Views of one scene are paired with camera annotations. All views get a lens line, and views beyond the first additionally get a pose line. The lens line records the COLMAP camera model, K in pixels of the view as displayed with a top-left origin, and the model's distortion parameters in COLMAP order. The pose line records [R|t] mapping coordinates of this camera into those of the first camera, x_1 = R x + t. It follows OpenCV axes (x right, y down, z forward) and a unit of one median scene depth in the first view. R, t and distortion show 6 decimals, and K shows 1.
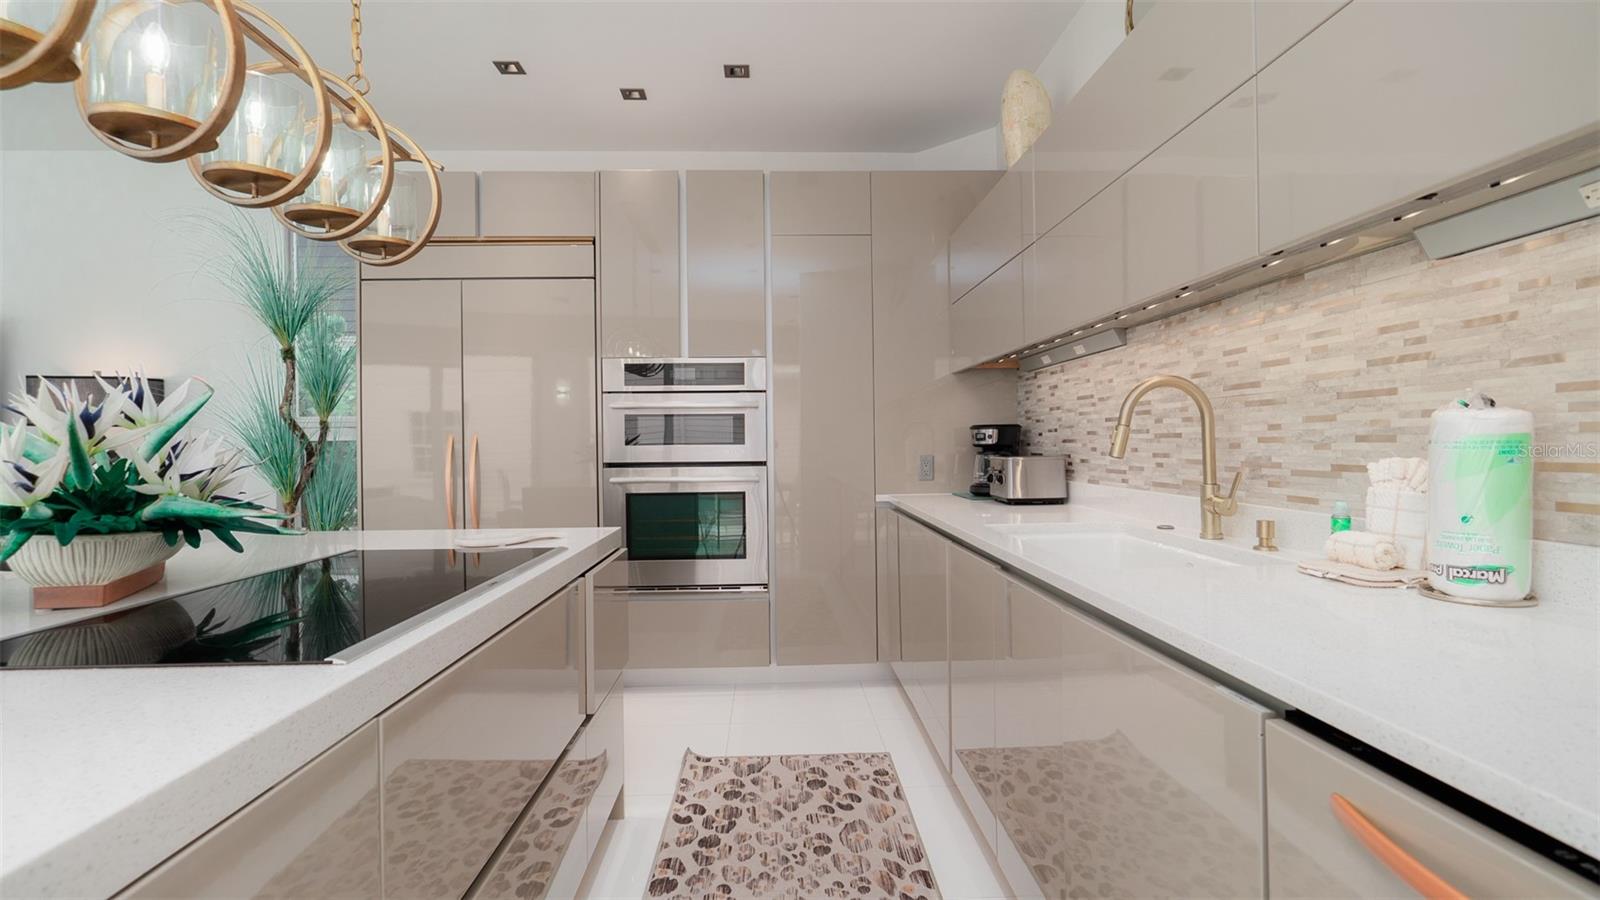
lens RADIAL K [[731.0, 0, 797.6], [0, 731.0, 445.0], [0, 0, 1]] dist [-0.011863, 0.001931]
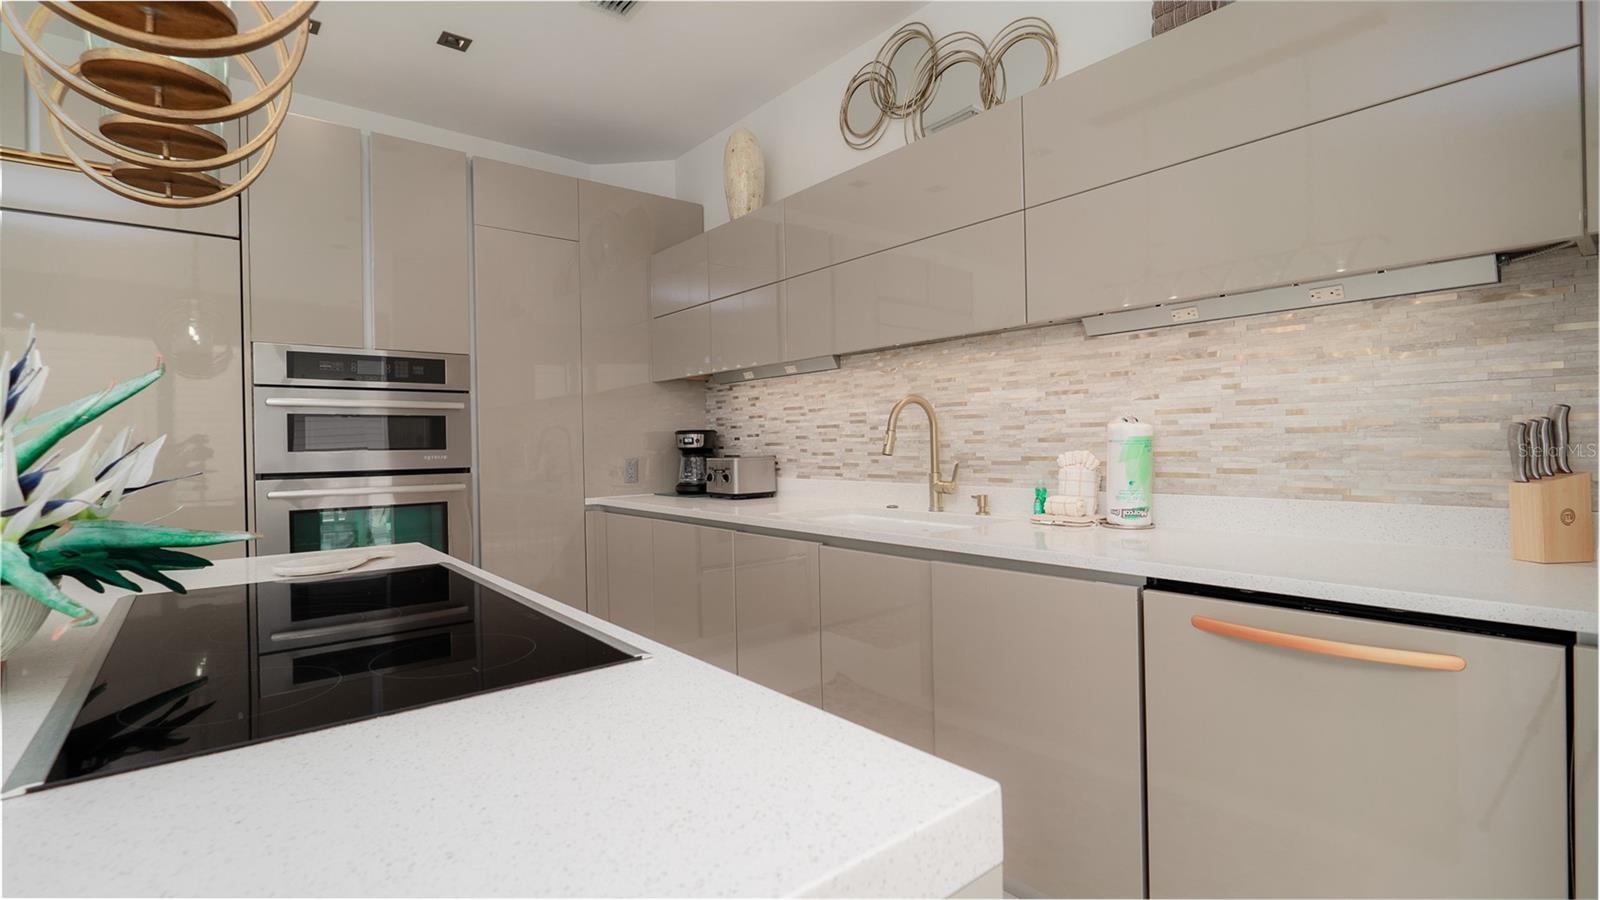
lens RADIAL K [[731.0, 0, 802.6], [0, 731.0, 445.4], [0, 0, 1]] dist [-0.011863, 0.001931]
pose [[0.792825, -0.003712, 0.609438, -0.348471], [0.009183, 0.999941, -0.005857, 0.004243], [-0.609381, 0.010240, 0.792812, 0.017986]]
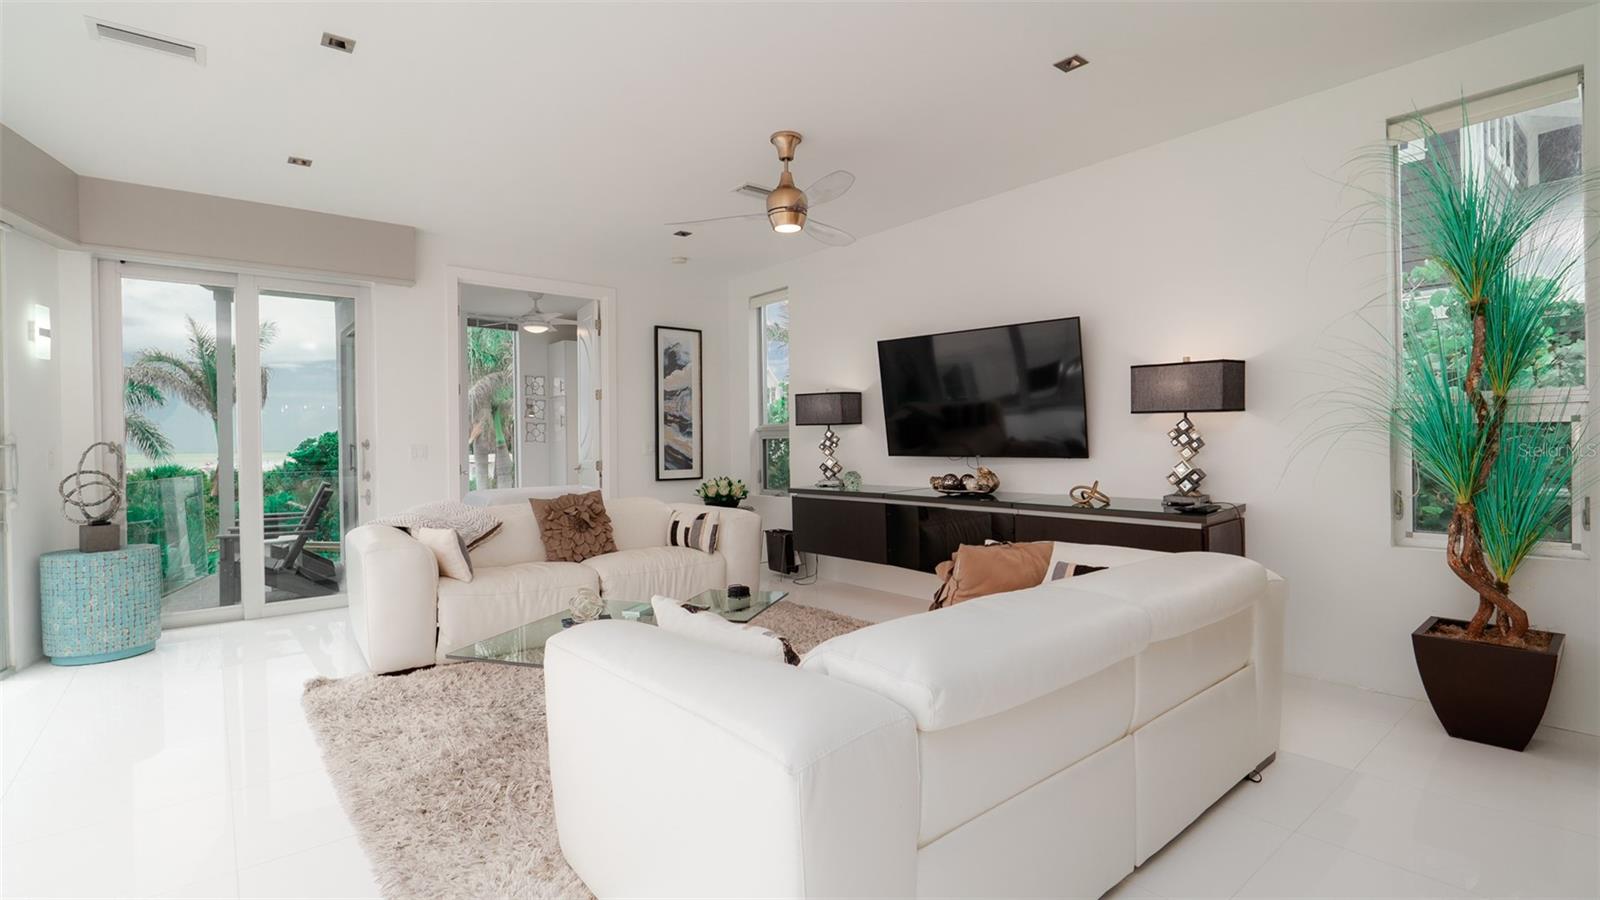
lens RADIAL K [[731.0, 0, 802.3], [0, 731.0, 448.3], [0, 0, 1]] dist [-0.011863, 0.001931]
pose [[0.611670, 0.008352, -0.791069, -0.701267], [0.005288, 0.999879, 0.014646, 0.007950], [0.791096, -0.013141, 0.611551, -0.034048]]
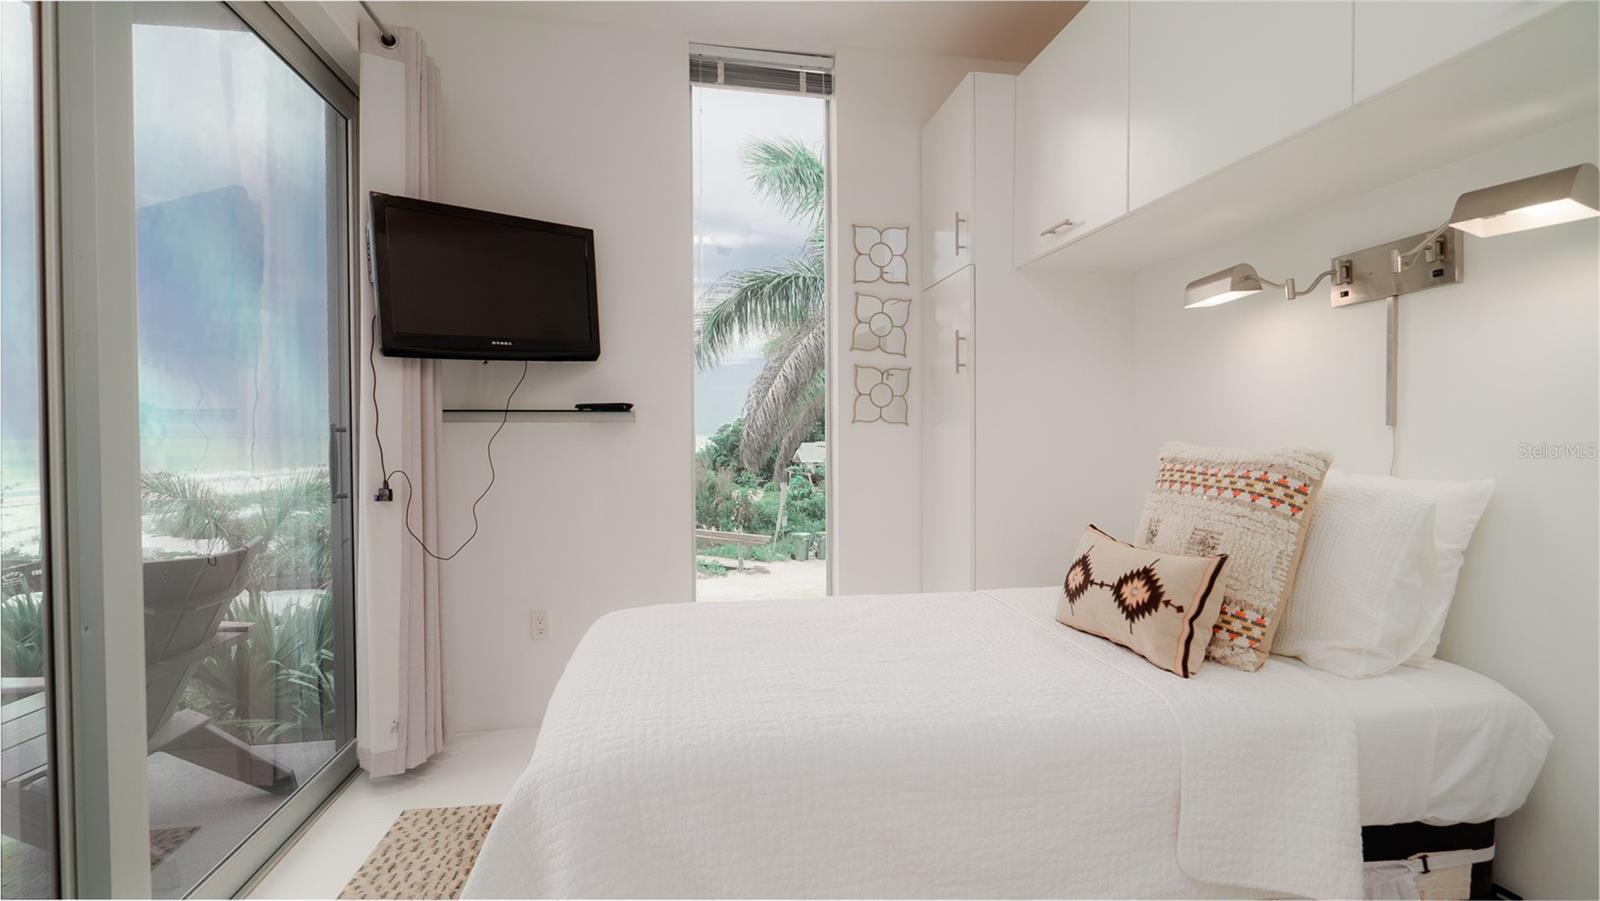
lens RADIAL K [[731.0, 0, 799.0], [0, 731.0, 443.1], [0, 0, 1]] dist [-0.011863, 0.001931]
pose [[0.137543, 0.022629, -0.990237, -3.097073], [0.003311, 0.999723, 0.023306, 0.026743], [0.990490, -0.006484, 0.137430, 0.797999]]
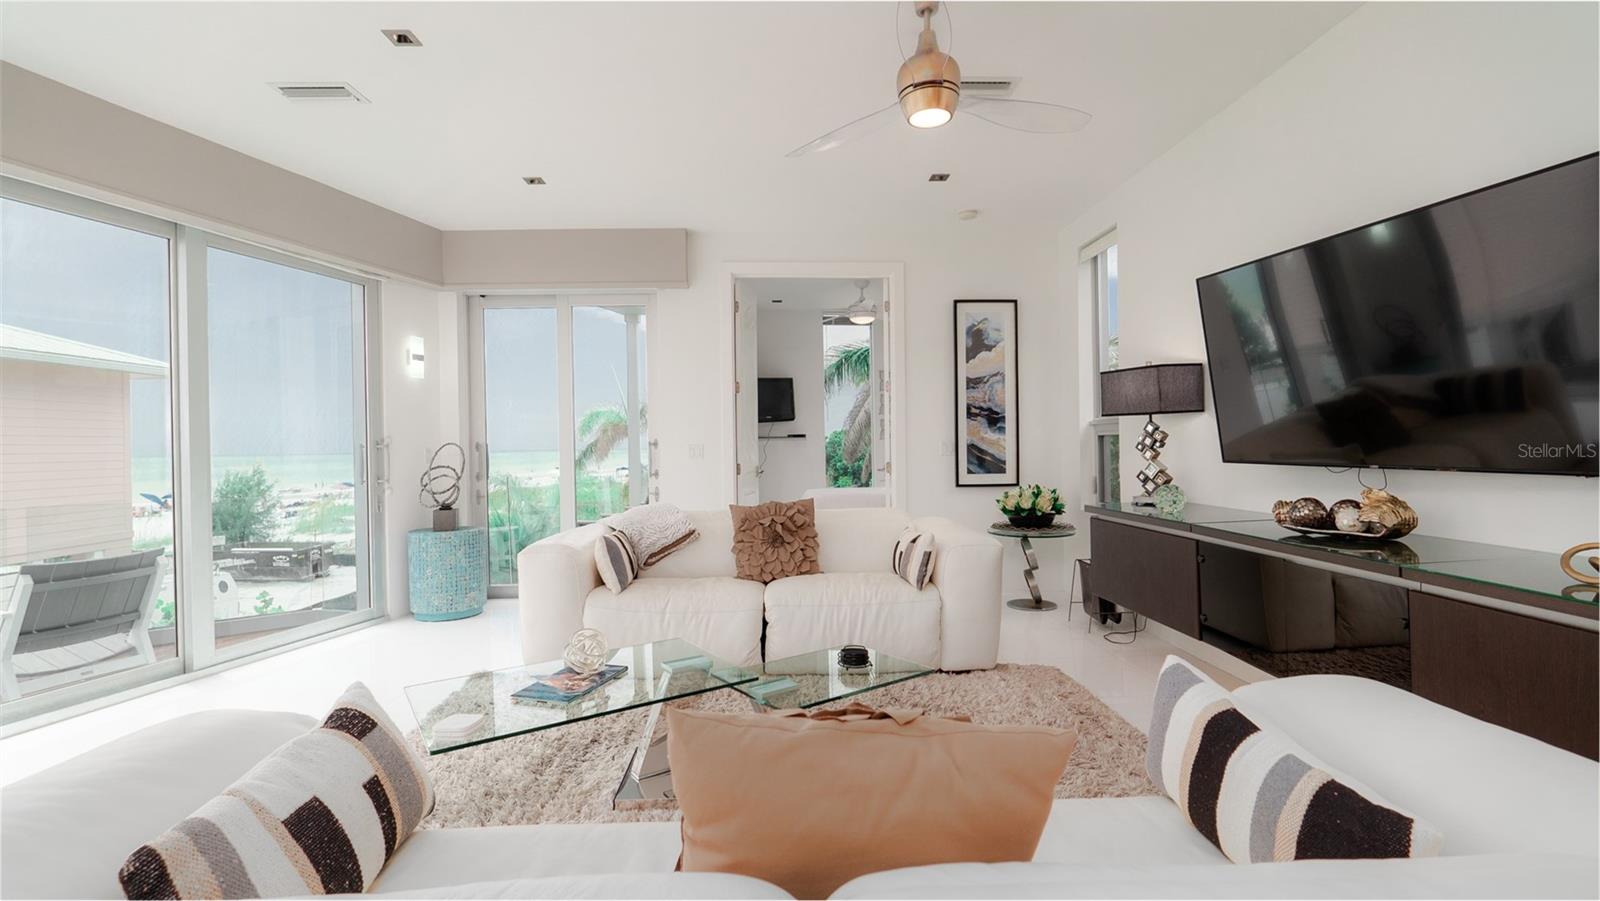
lens RADIAL K [[731.0, 0, 794.4], [0, 731.0, 451.3], [0, 0, 1]] dist [-0.011863, 0.001931]
pose [[0.002408, 0.018411, -0.999828, -0.909079], [0.013293, 0.999742, 0.018442, 0.008118], [0.999909, -0.013336, 0.002163, 0.642810]]
